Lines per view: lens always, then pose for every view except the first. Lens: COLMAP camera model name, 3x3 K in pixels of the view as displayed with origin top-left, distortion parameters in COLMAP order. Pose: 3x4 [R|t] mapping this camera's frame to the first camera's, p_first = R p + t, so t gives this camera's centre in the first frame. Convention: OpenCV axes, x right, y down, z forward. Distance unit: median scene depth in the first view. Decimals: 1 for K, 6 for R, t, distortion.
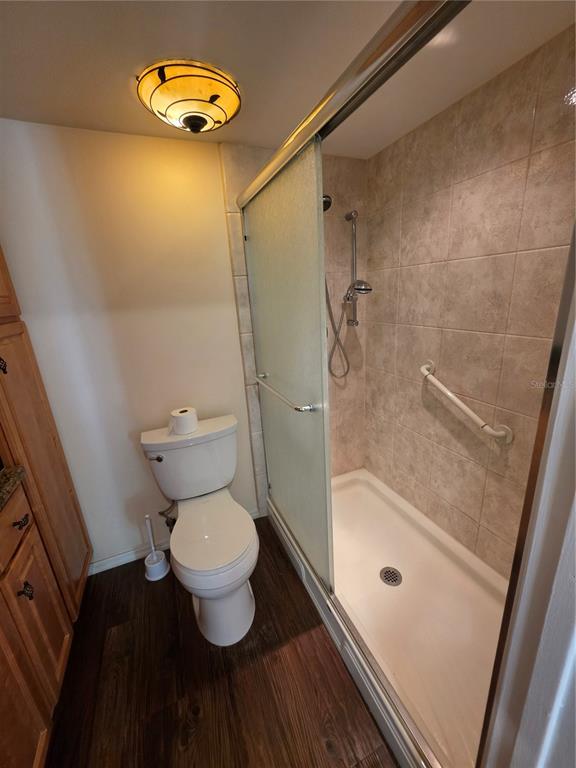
lens RADIAL K [[310.1, 0, 296.2], [0, 310.1, 385.9], [0, 0, 1]] dist [-0.001040, 0.000246]
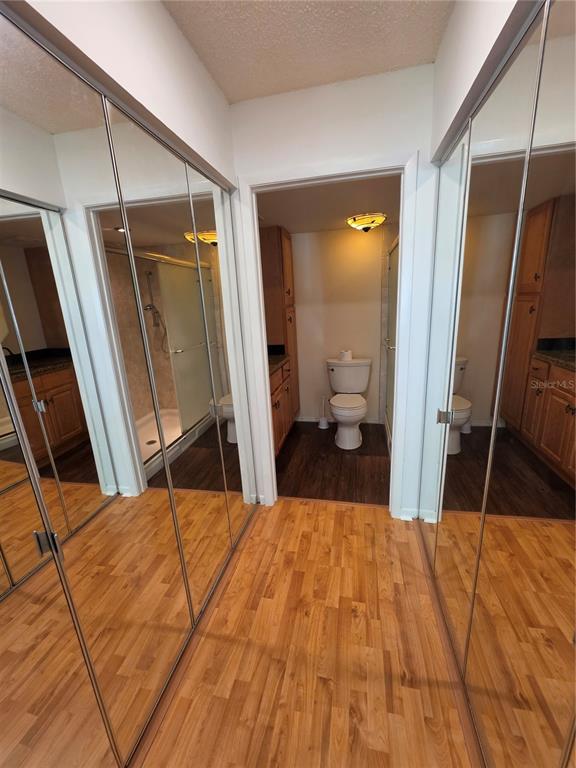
lens RADIAL K [[310.1, 0, 288.8], [0, 310.1, 385.1], [0, 0, 1]] dist [-0.001040, 0.000246]
pose [[0.802131, 0.163089, -0.574446, 0.613274], [-0.157902, 0.985670, 0.059351, 0.257242], [0.575894, 0.043099, 0.816388, -1.017173]]
